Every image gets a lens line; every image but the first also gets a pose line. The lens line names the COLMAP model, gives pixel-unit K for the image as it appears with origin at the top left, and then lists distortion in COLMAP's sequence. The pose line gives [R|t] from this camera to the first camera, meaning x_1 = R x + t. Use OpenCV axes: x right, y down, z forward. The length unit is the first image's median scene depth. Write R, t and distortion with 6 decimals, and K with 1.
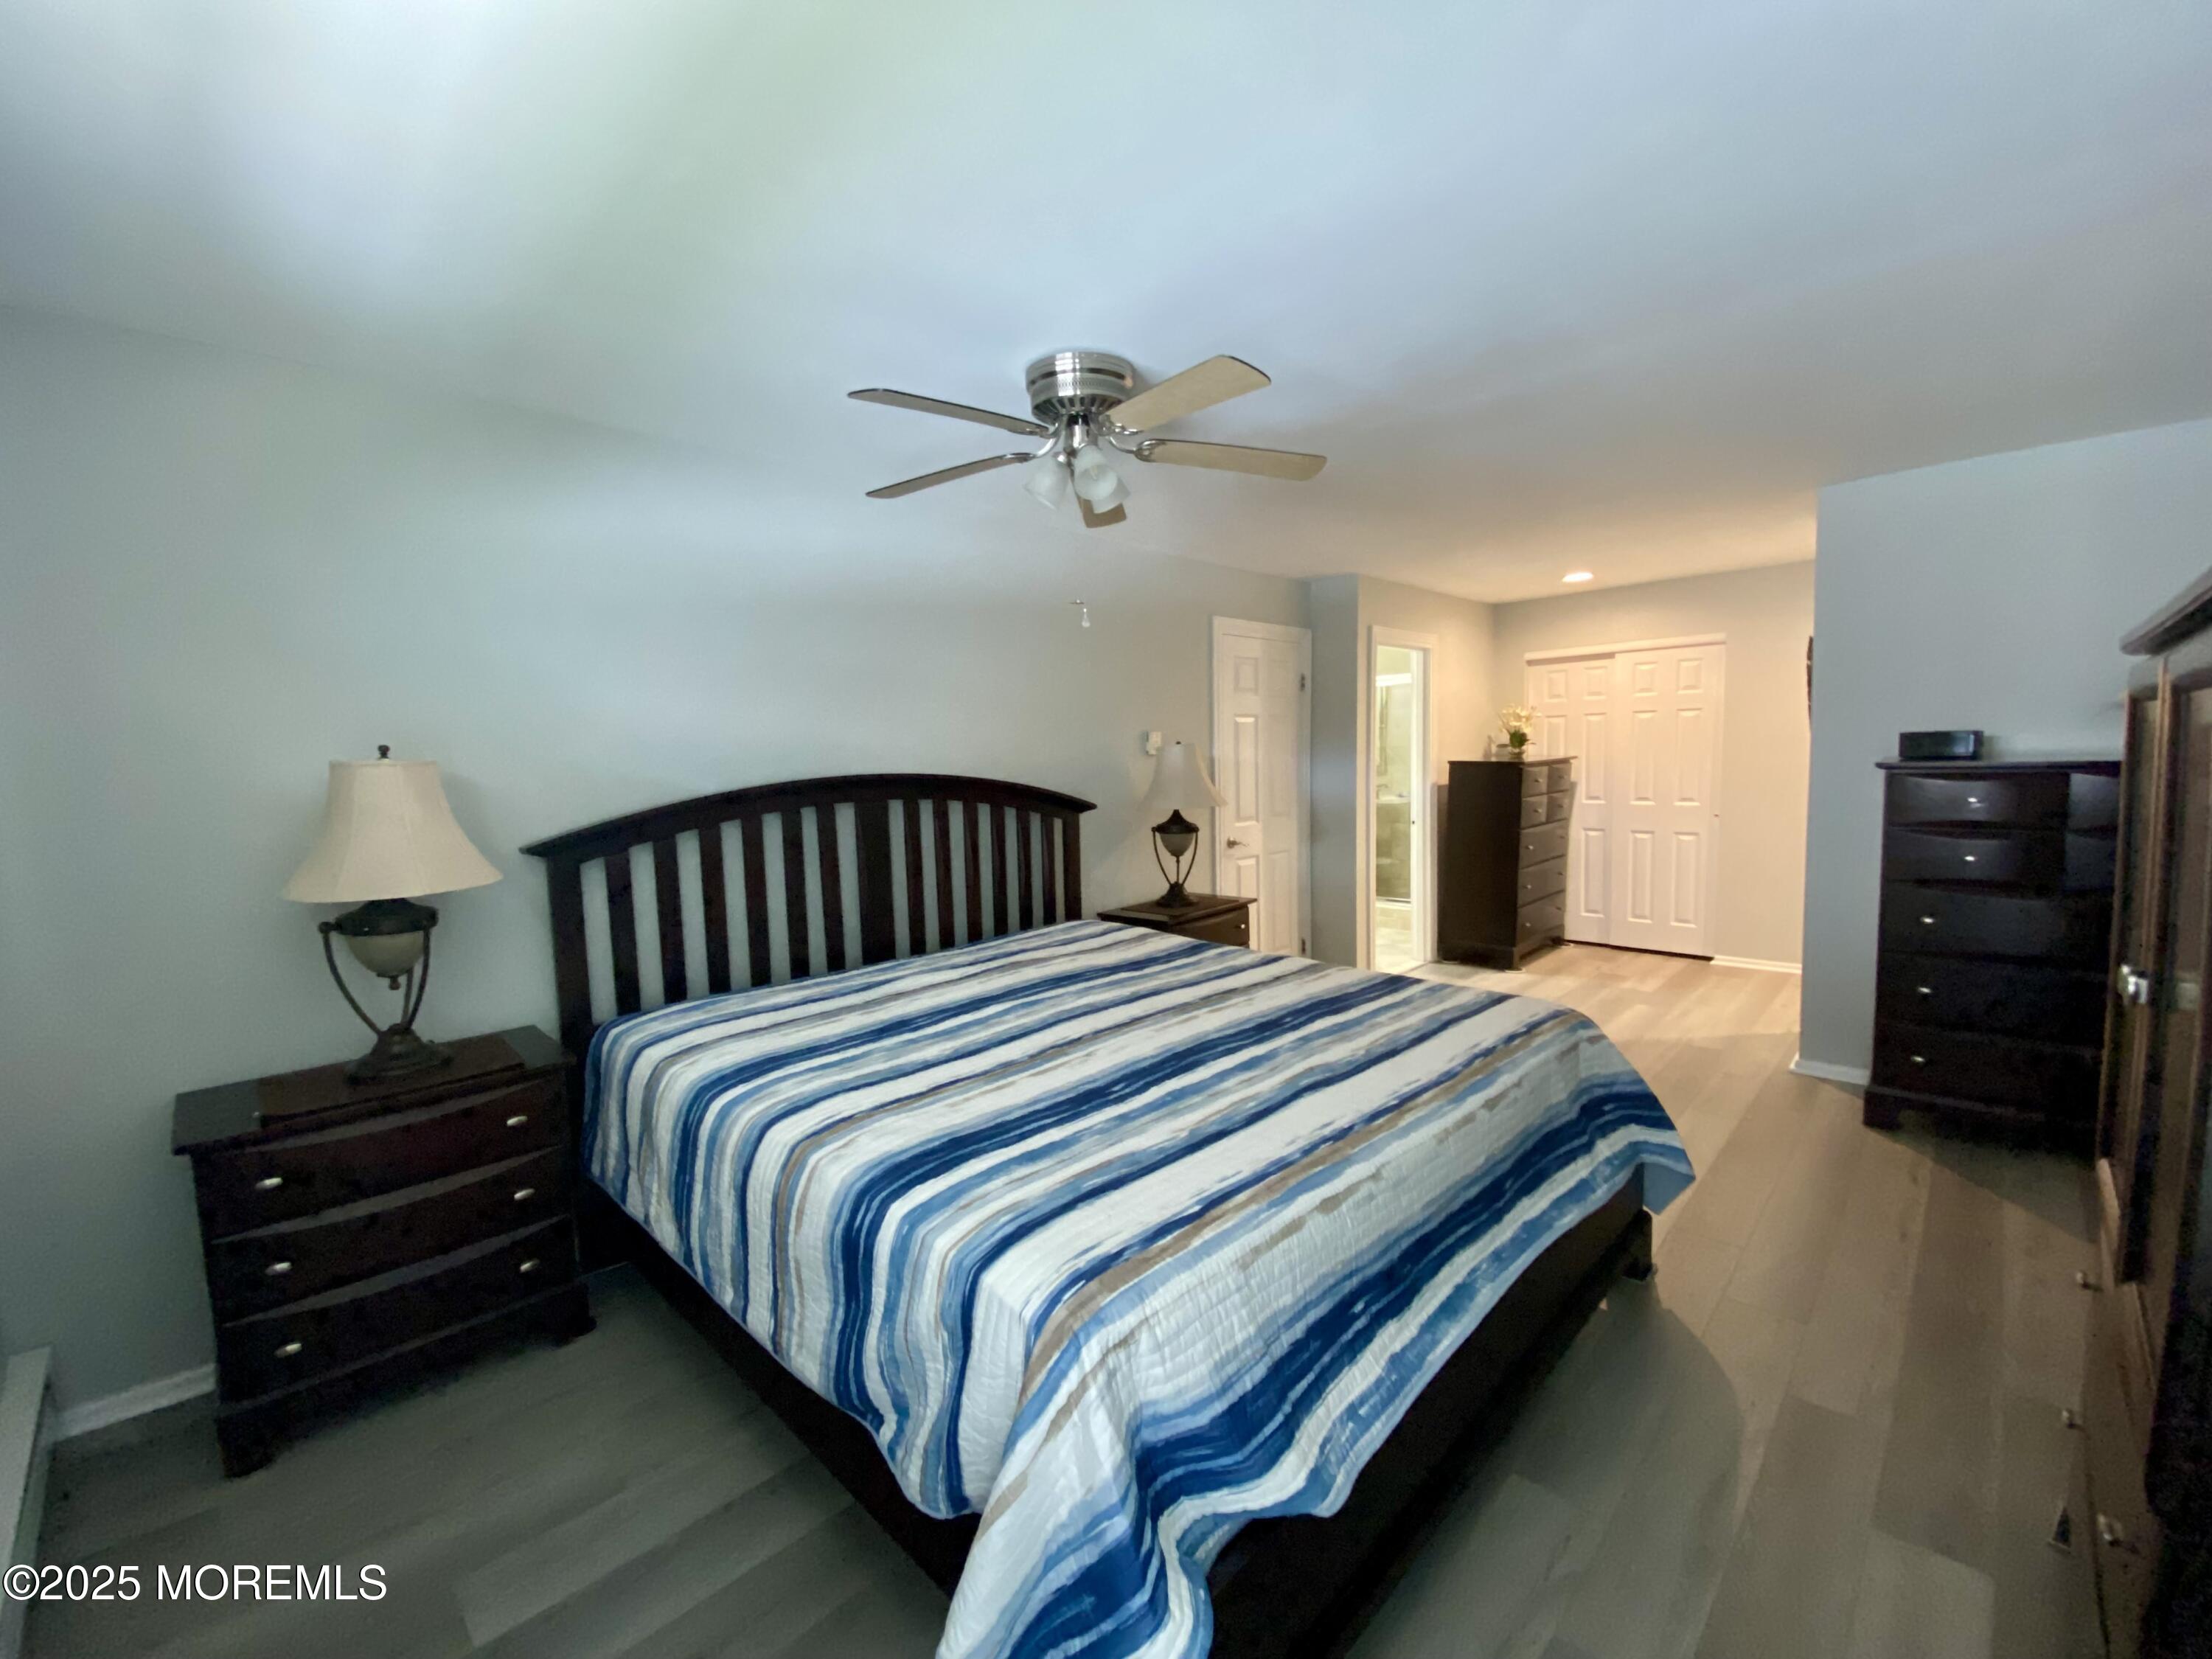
lens RADIAL K [[893.3, 0, 1092.3], [0, 893.3, 824.2], [0, 0, 1]] dist [-0.012215, -0.004470]
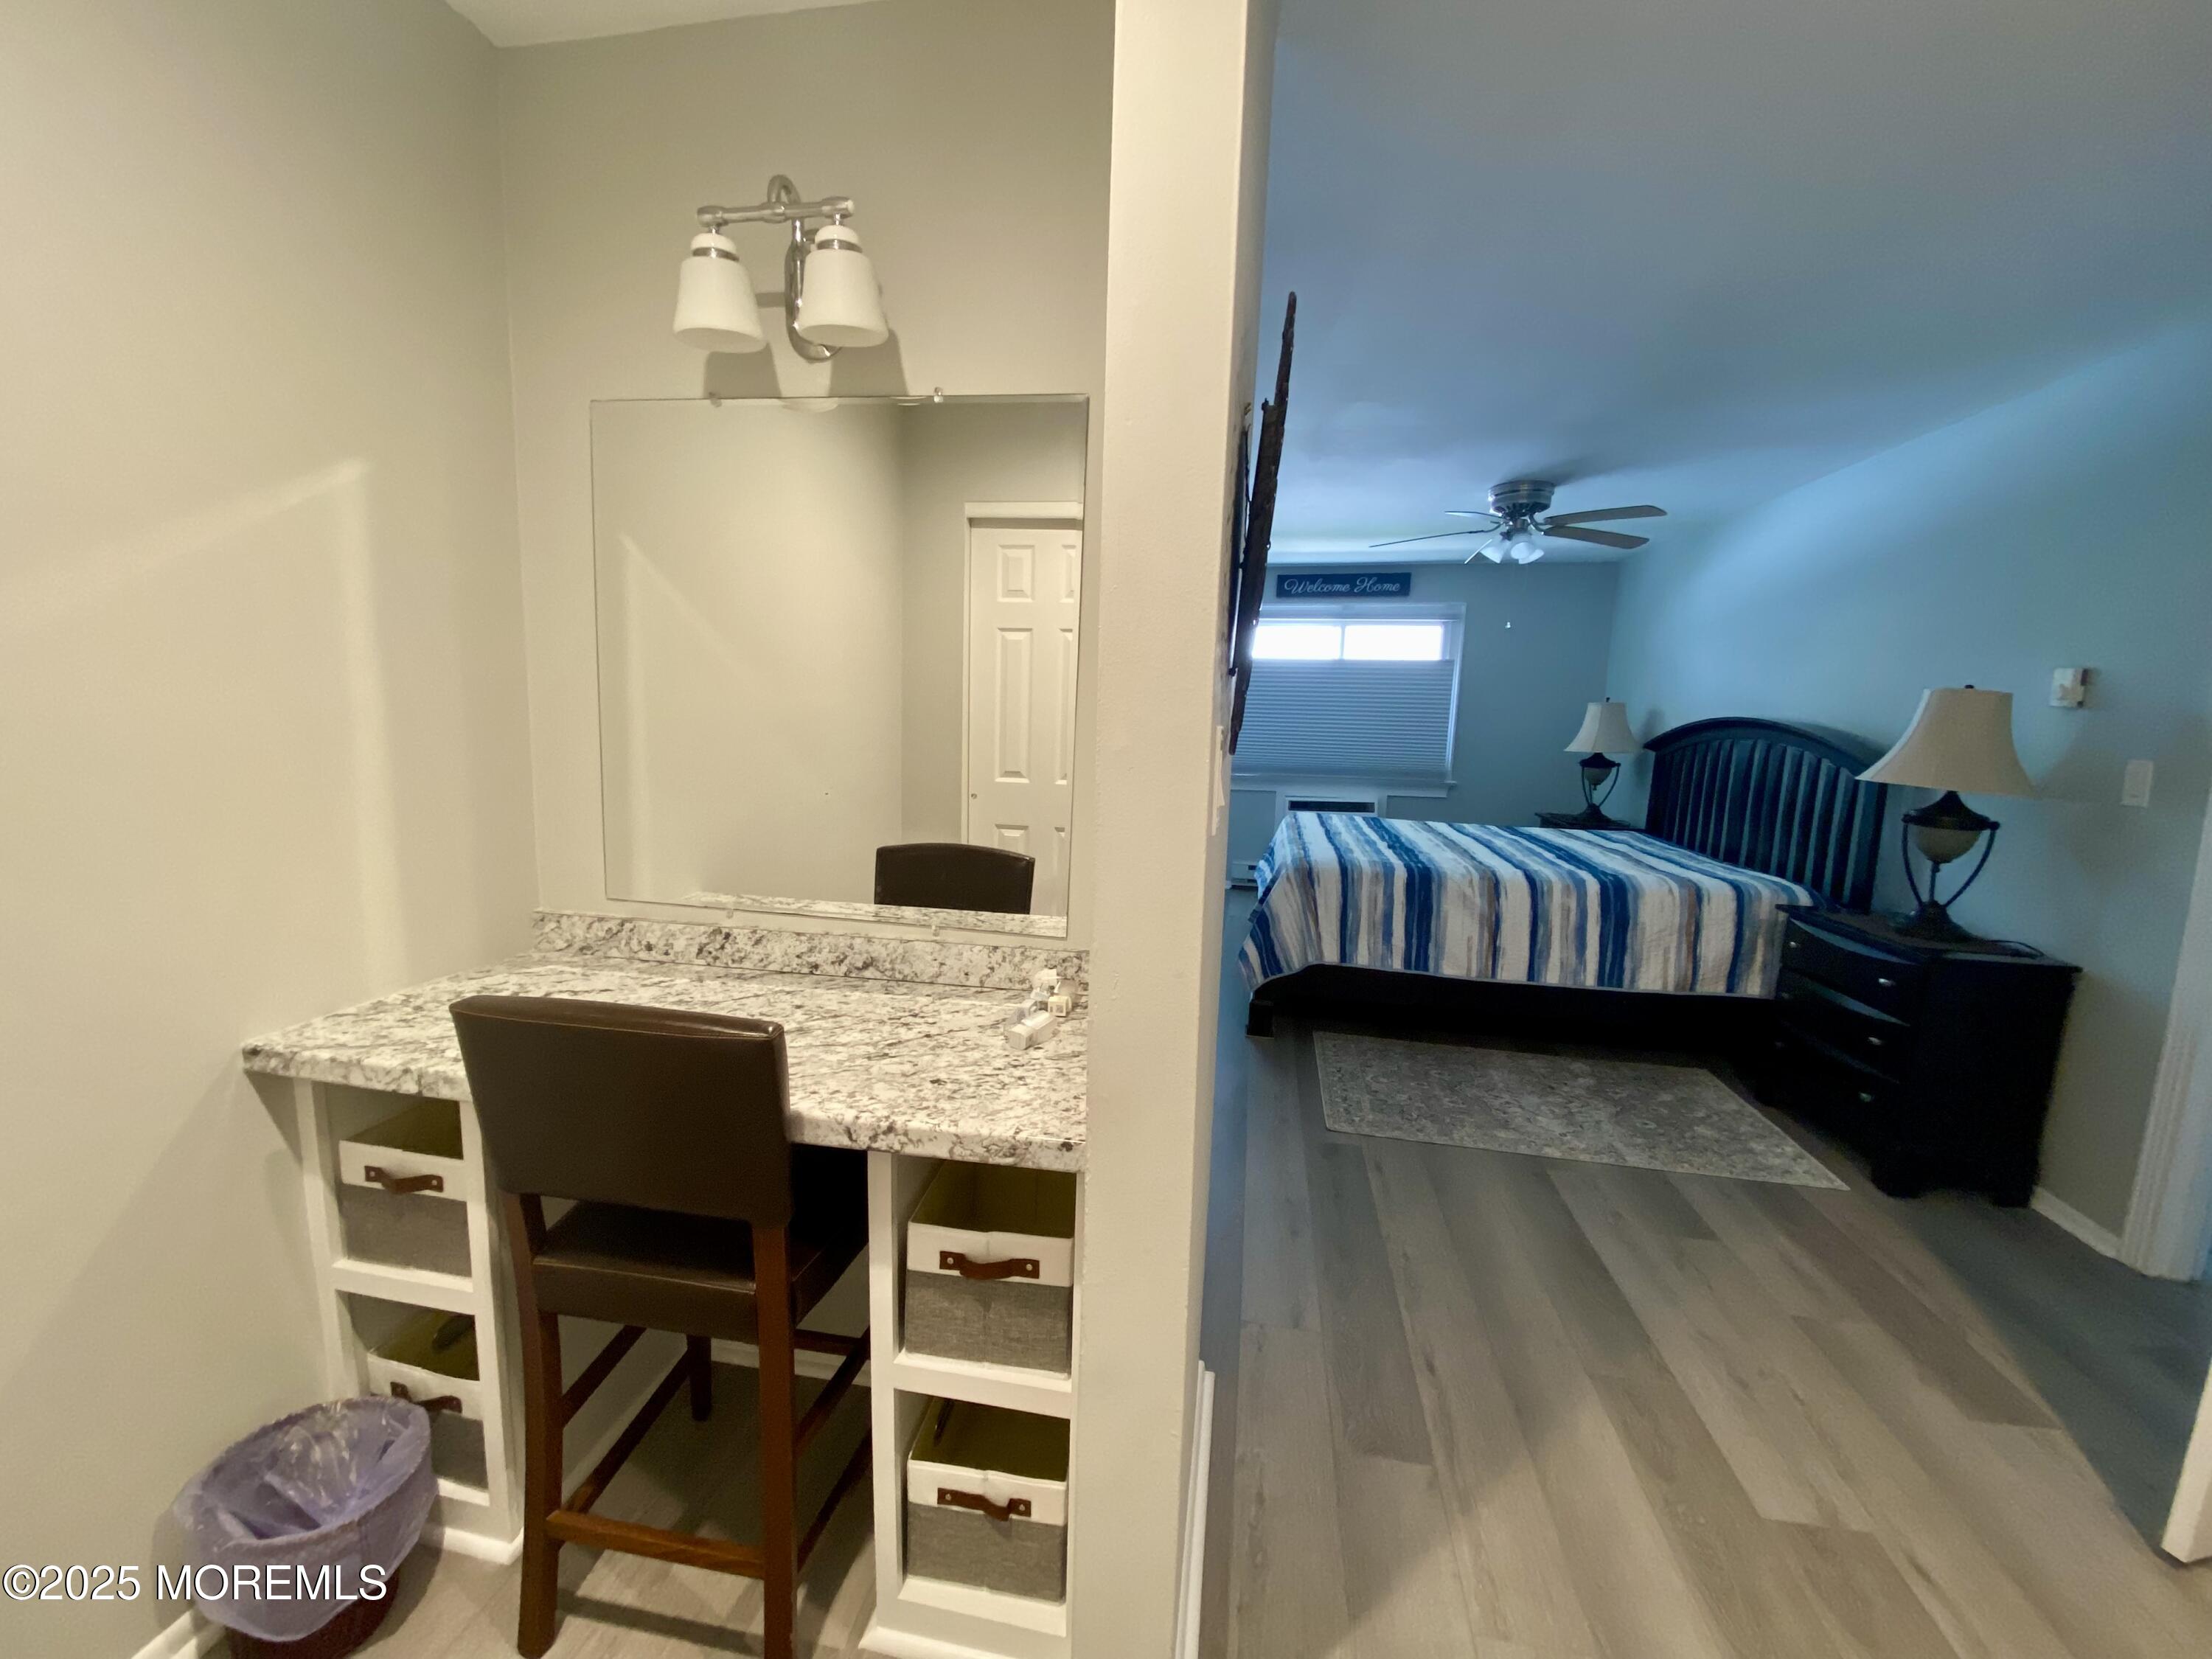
lens RADIAL K [[893.3, 0, 1121.4], [0, 893.3, 797.7], [0, 0, 1]] dist [-0.012215, -0.004470]
pose [[-0.796026, 0.054126, -0.602837, 1.158582], [-0.067317, 0.981897, 0.177051, -0.101803], [0.601507, 0.181518, -0.777972, 1.349510]]
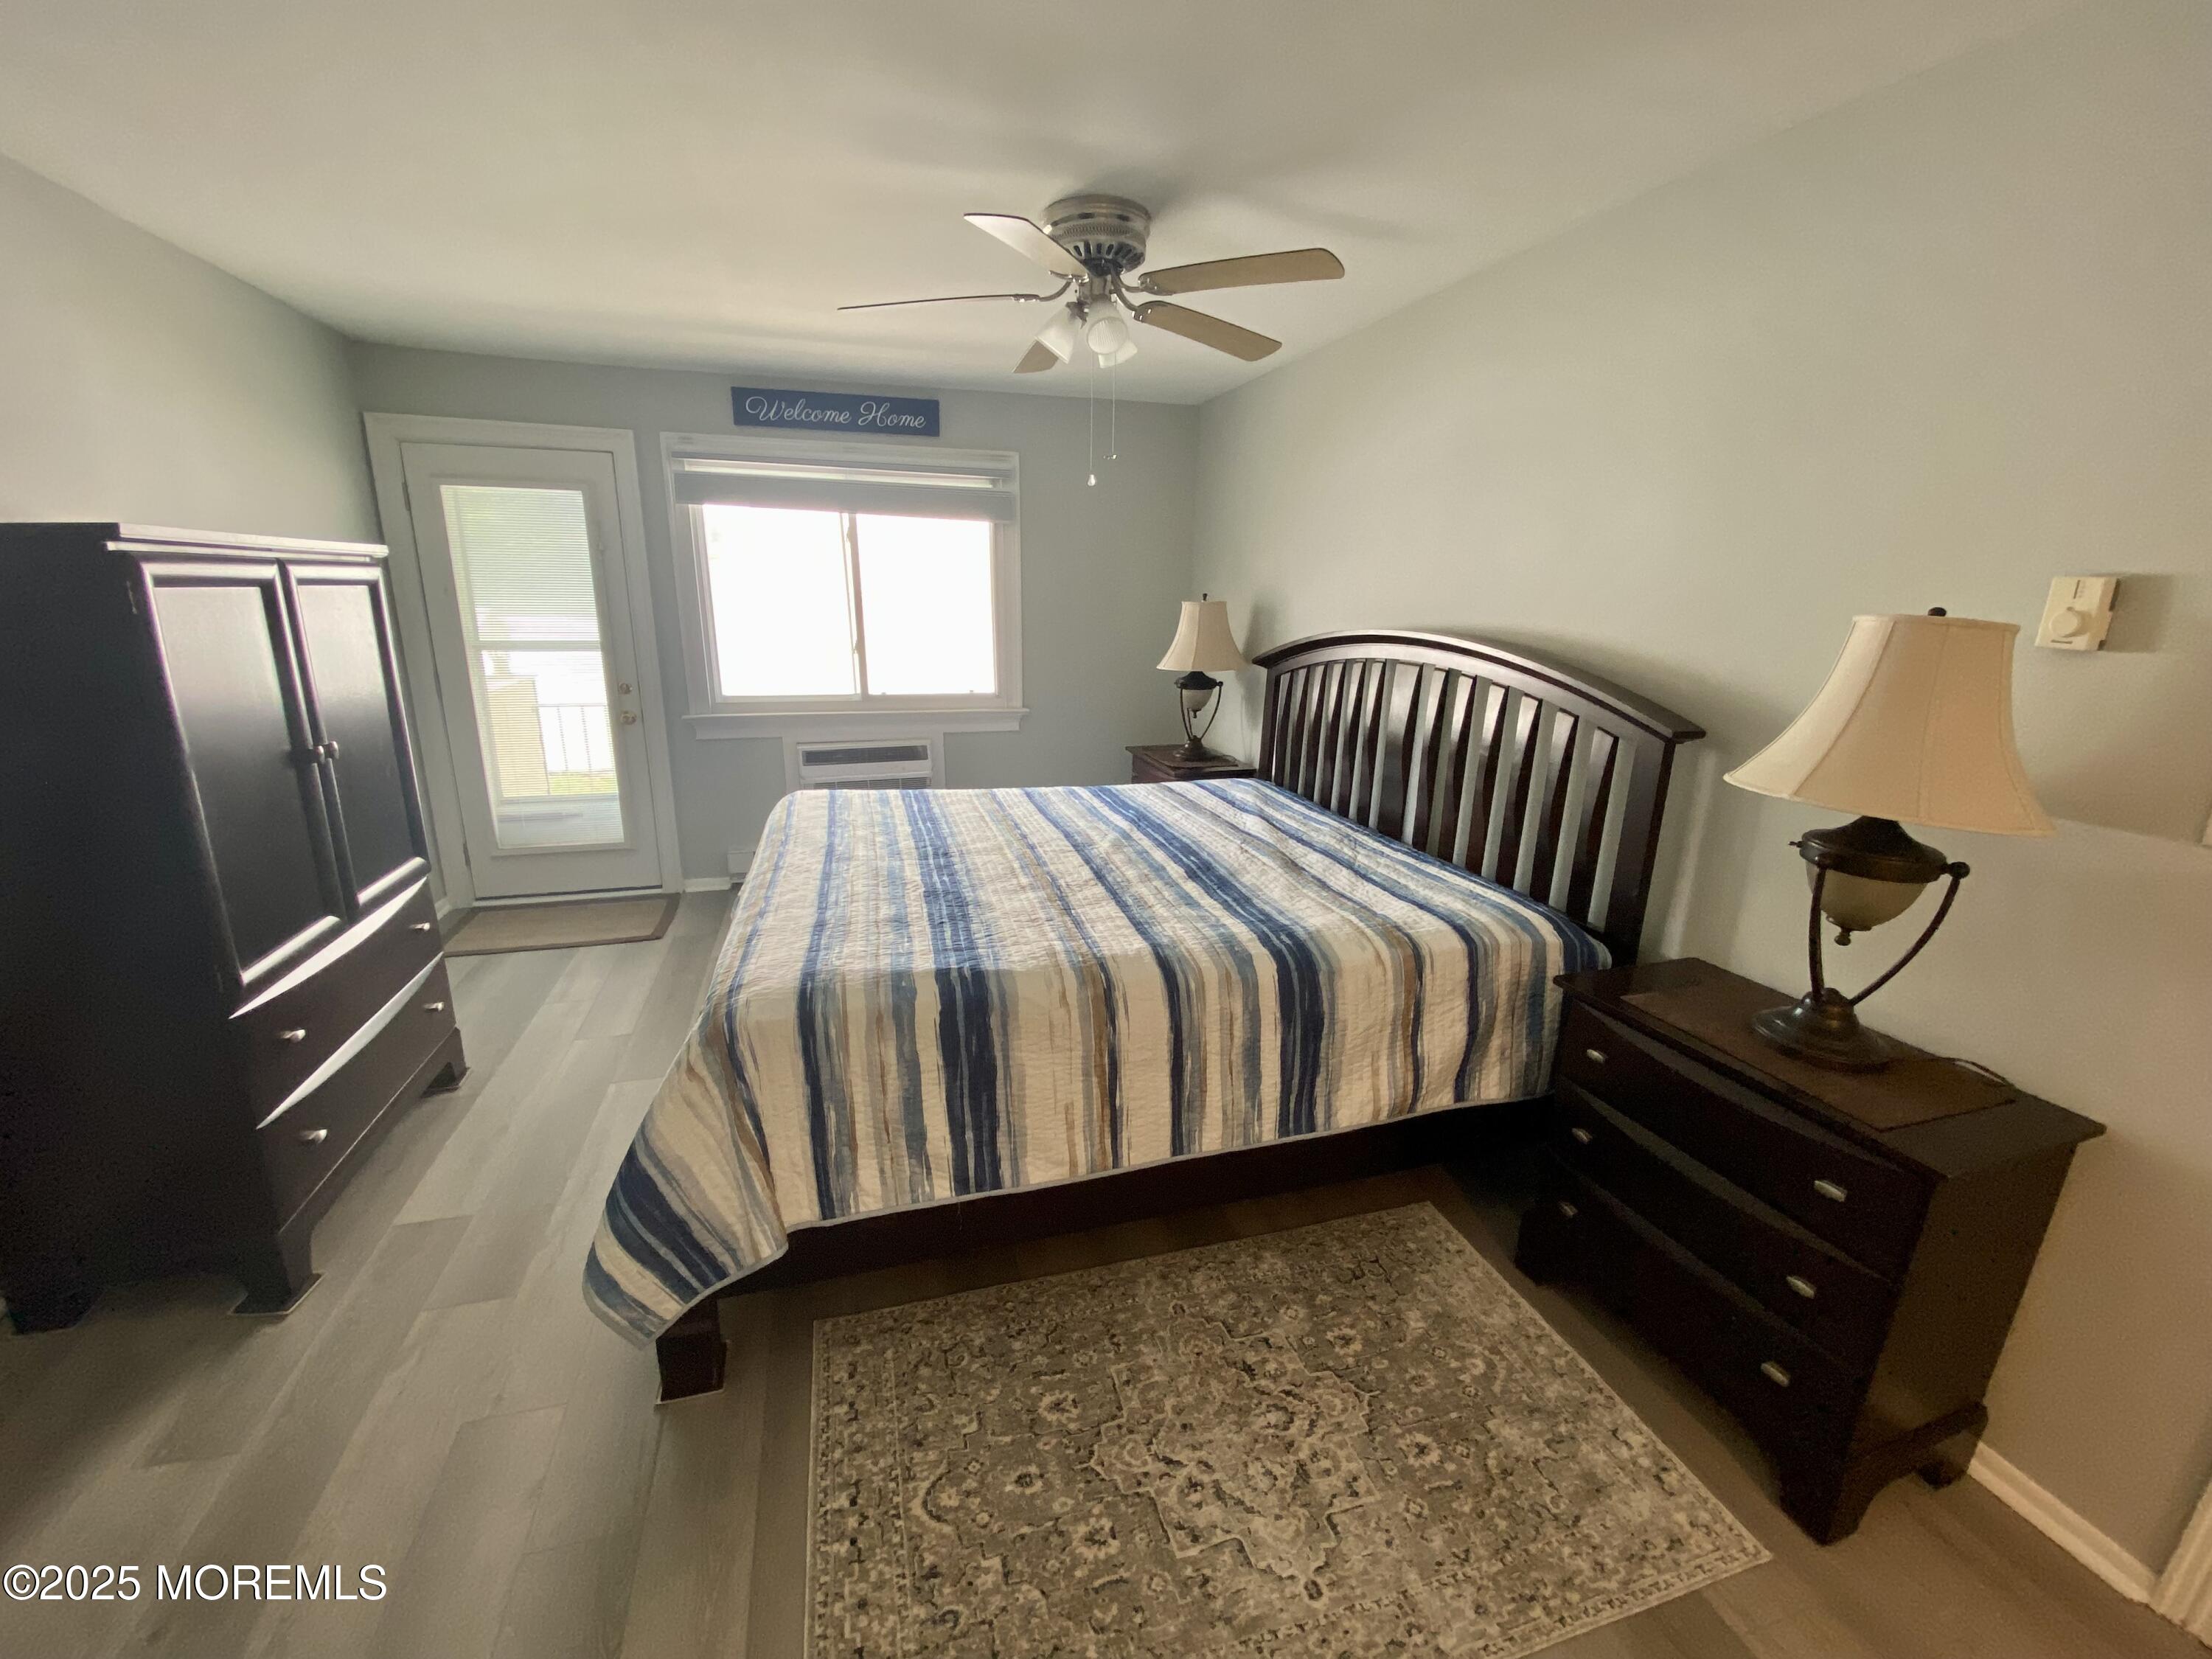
lens RADIAL K [[893.3, 0, 1085.3], [0, 893.3, 838.8], [0, 0, 1]] dist [-0.012215, -0.004470]
pose [[-0.469796, 0.247628, -0.847333, 0.655410], [-0.075329, 0.945105, 0.317967, -0.110810], [0.879555, 0.213208, -0.425353, 1.033581]]
